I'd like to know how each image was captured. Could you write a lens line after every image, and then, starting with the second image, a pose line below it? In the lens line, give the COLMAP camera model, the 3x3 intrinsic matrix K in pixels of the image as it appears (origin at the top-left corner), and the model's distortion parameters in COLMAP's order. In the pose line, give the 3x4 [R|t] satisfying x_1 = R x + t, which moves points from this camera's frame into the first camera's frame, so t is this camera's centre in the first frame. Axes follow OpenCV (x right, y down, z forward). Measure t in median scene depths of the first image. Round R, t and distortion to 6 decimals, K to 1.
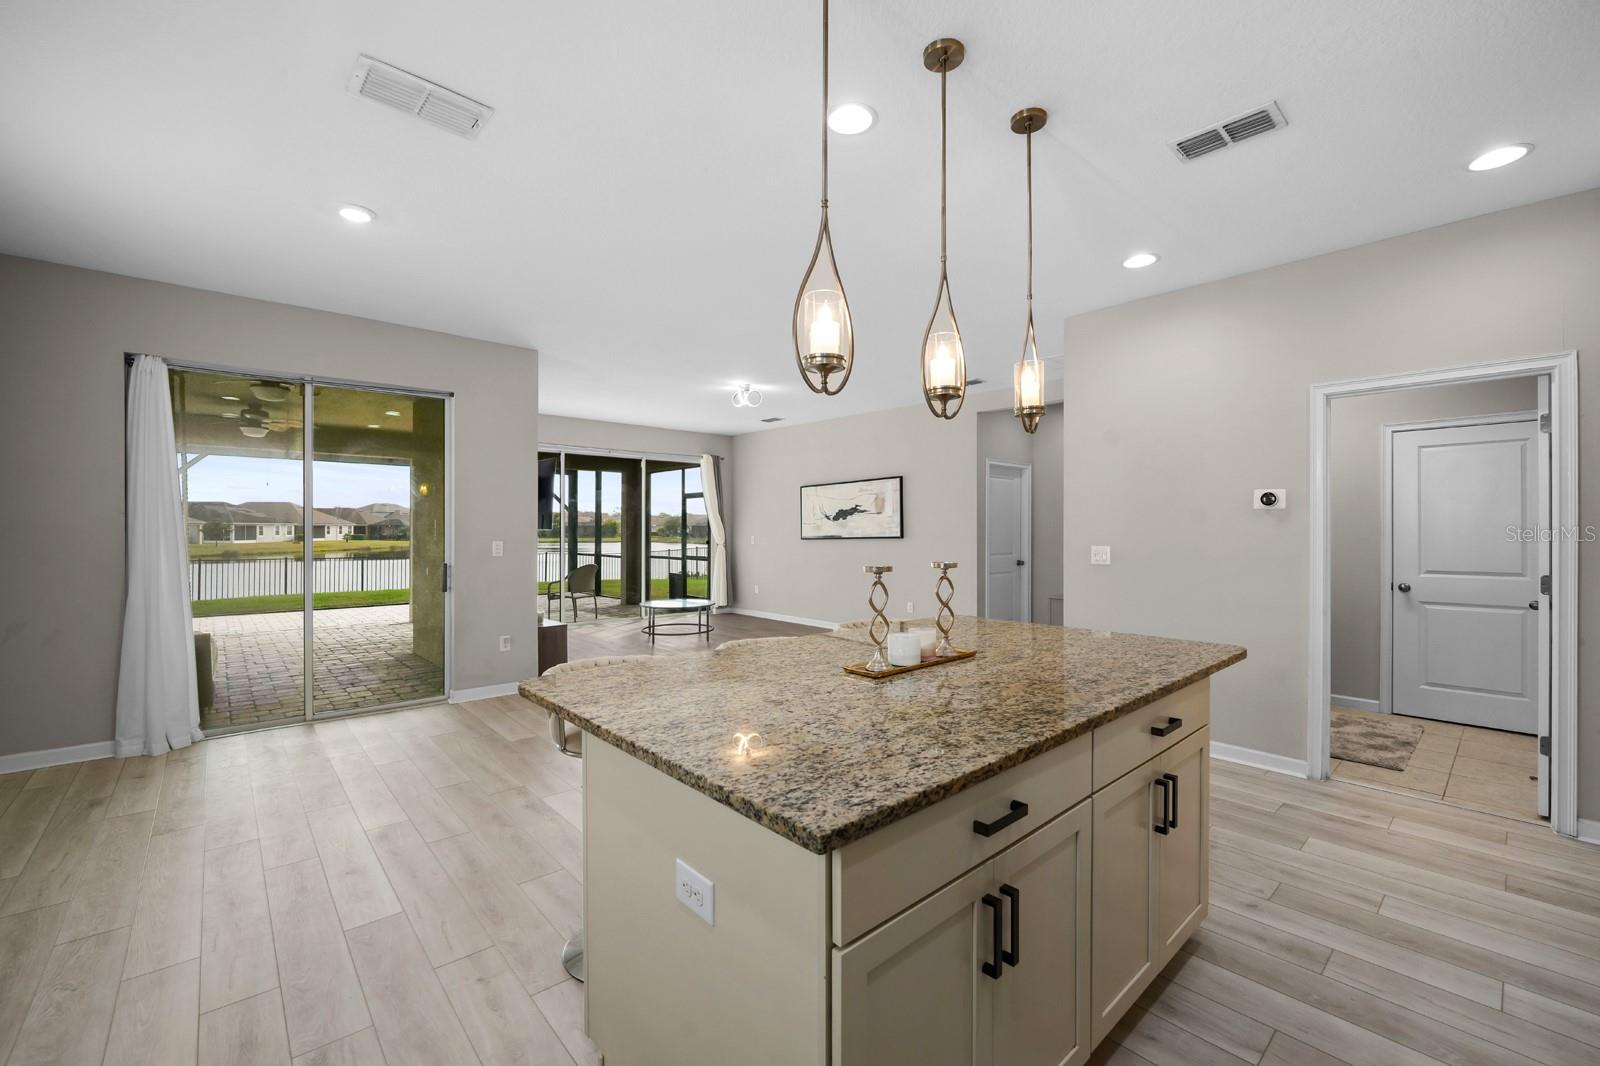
lens RADIAL K [[652.7, 0, 790.8], [0, 652.7, 529.0], [0, 0, 1]] dist [-0.011918, -0.000287]
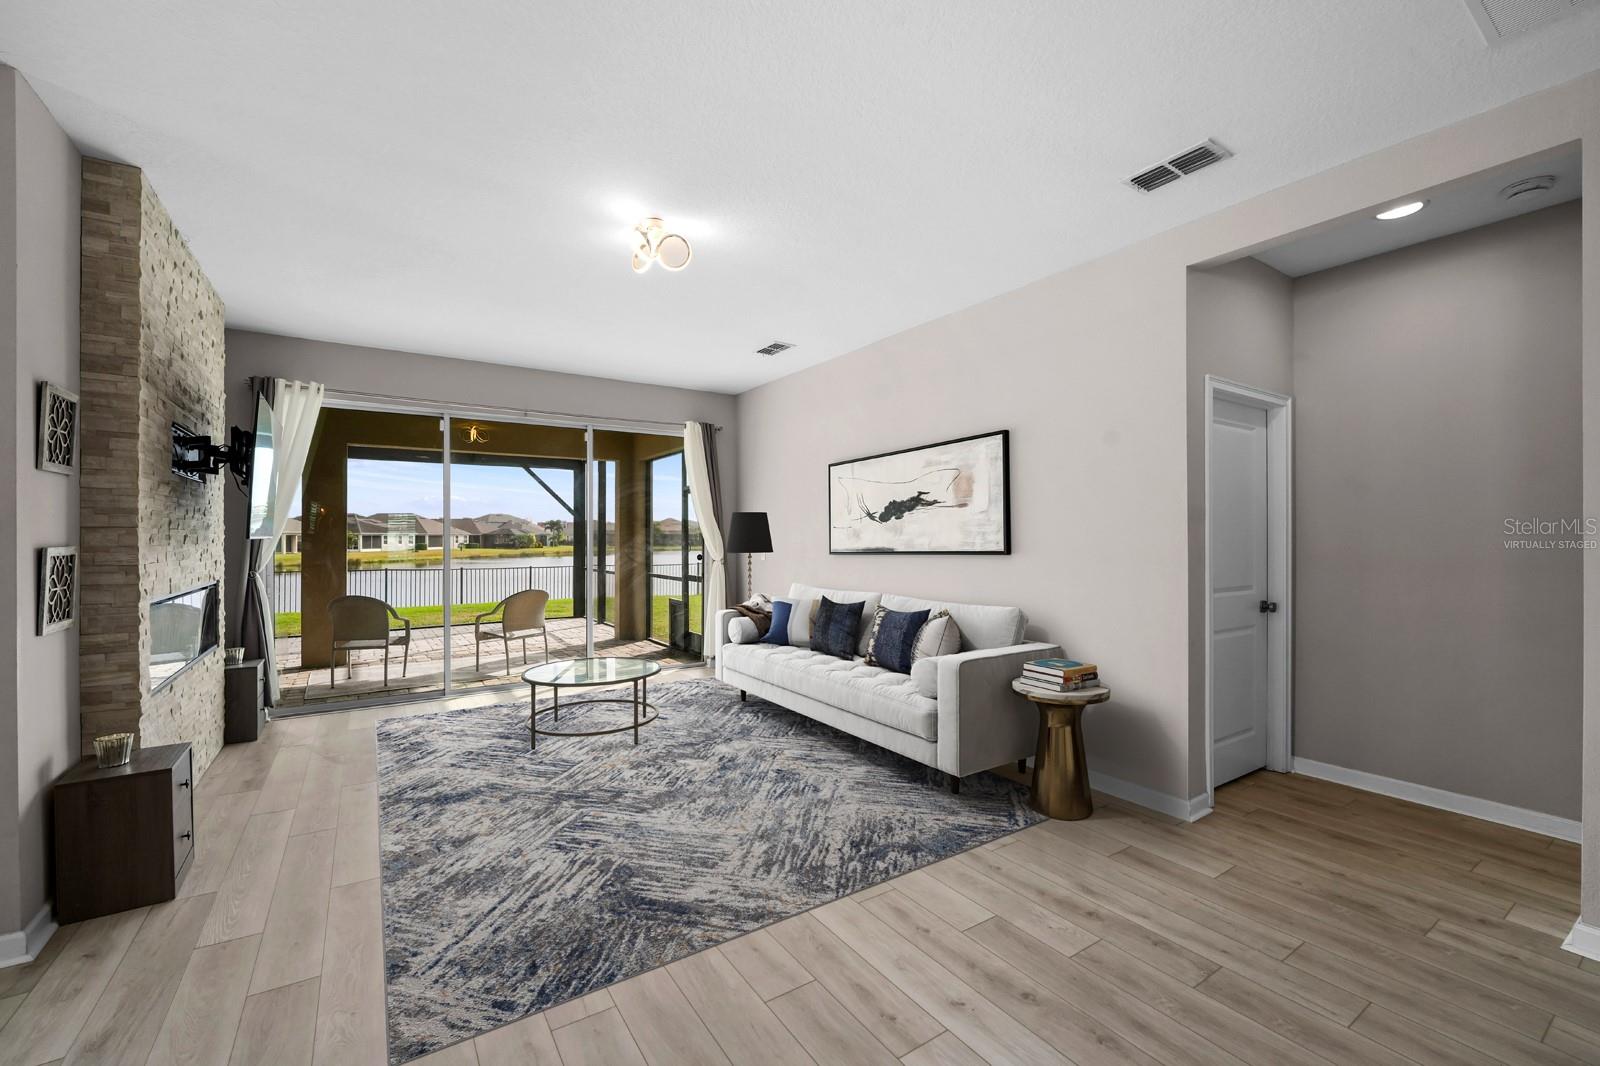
lens RADIAL K [[652.7, 0, 794.0], [0, 652.7, 535.3], [0, 0, 1]] dist [-0.011918, -0.000287]
pose [[0.989878, -0.003936, -0.141866, 0.070985], [0.003622, 0.999990, -0.002475, 0.000258], [0.141875, 0.001936, 0.989883, 0.431674]]
